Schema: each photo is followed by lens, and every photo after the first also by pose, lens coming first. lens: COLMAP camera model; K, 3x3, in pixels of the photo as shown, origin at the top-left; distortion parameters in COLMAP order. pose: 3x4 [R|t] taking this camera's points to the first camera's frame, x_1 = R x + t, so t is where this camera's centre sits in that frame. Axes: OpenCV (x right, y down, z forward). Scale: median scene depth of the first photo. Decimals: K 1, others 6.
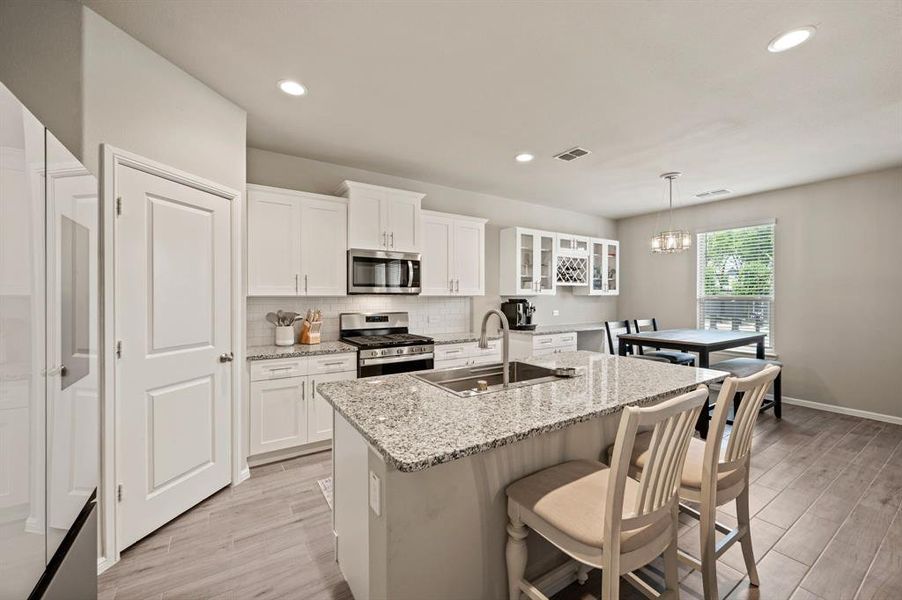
lens RADIAL K [[361.0, 0, 451.4], [0, 361.0, 297.3], [0, 0, 1]] dist [0.002228, -0.000450]
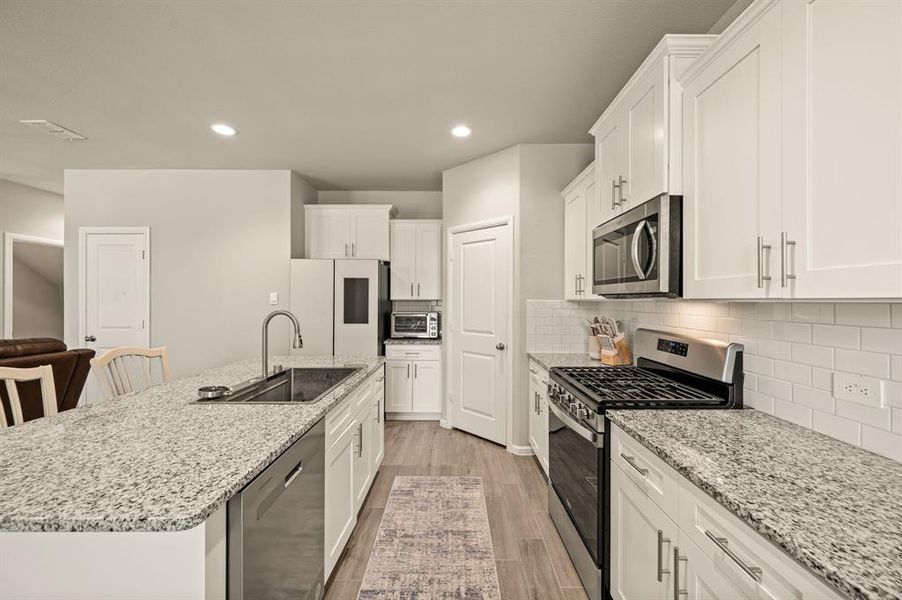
lens RADIAL K [[361.0, 0, 447.9], [0, 361.0, 299.9], [0, 0, 1]] dist [0.002228, -0.000450]
pose [[-0.557176, 0.002528, -0.830390, 0.326305], [-0.003489, 0.999979, 0.005385, -0.005233], [0.830387, 0.005897, -0.557156, 0.890737]]
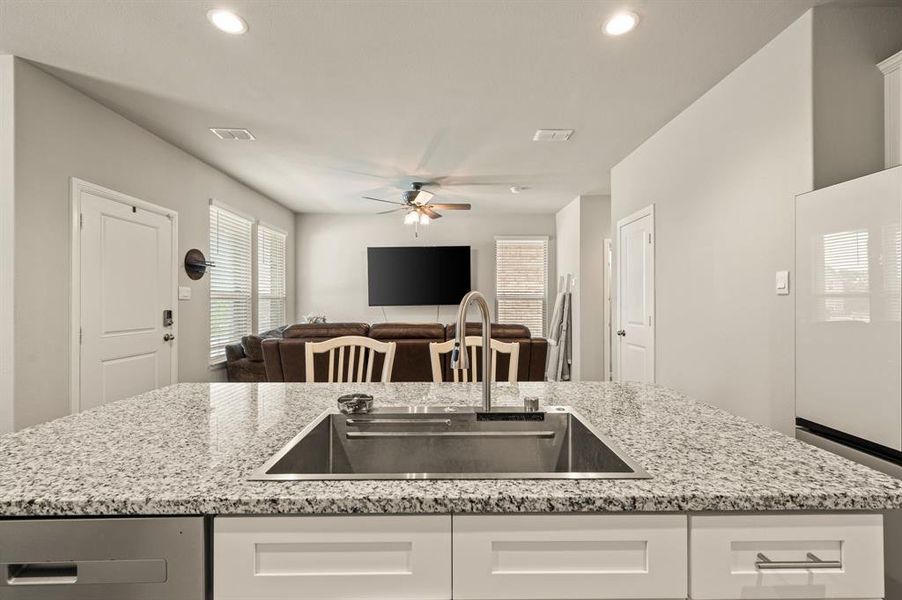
lens RADIAL K [[393.0, 0, 451.9], [0, 393.0, 301.7], [0, 0, 1]] dist [0.001882, 0.000452]
pose [[-0.846252, -0.001116, 0.532782, -0.083657], [0.003769, 0.999960, 0.008082, 0.019727], [-0.532770, 0.008847, -0.846214, 0.736576]]
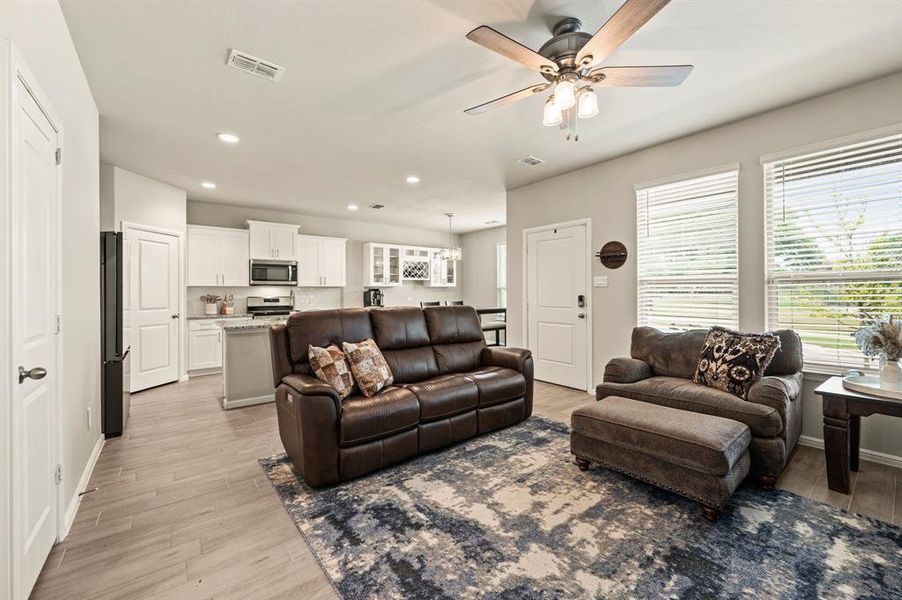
lens RADIAL K [[361.0, 0, 446.6], [0, 361.0, 292.0], [0, 0, 1]] dist [0.002228, -0.000450]
pose [[0.997062, -0.009526, 0.076004, 0.412054], [0.010151, 0.999918, -0.007840, 0.036905], [-0.075923, 0.008588, 0.997077, -0.631782]]
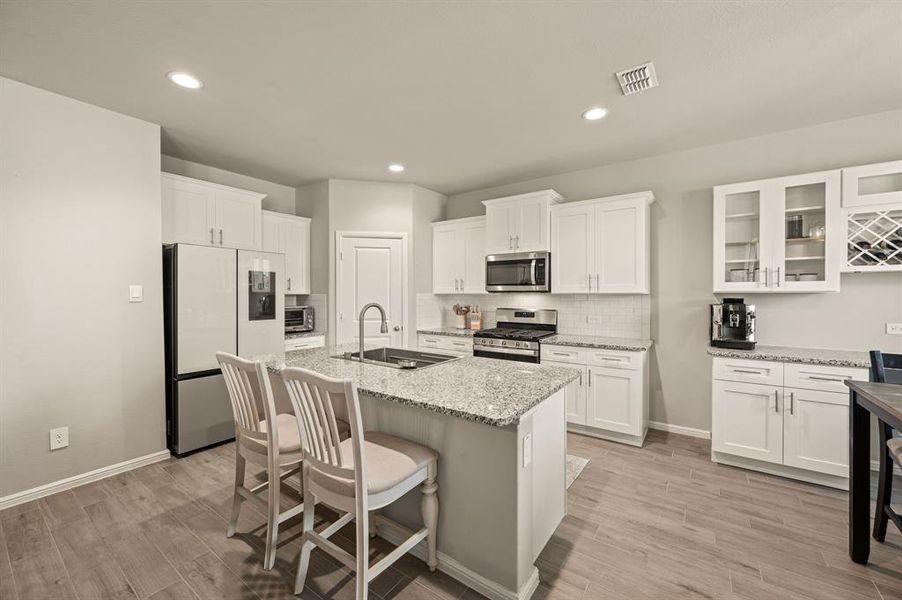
lens RADIAL K [[361.0, 0, 453.9], [0, 361.0, 299.7], [0, 0, 1]] dist [0.002228, -0.000450]
pose [[0.375406, 0.015401, -0.926732, 0.639593], [-0.001733, 0.999872, 0.015915, -0.002255], [0.926859, -0.004368, 0.375385, 0.337367]]
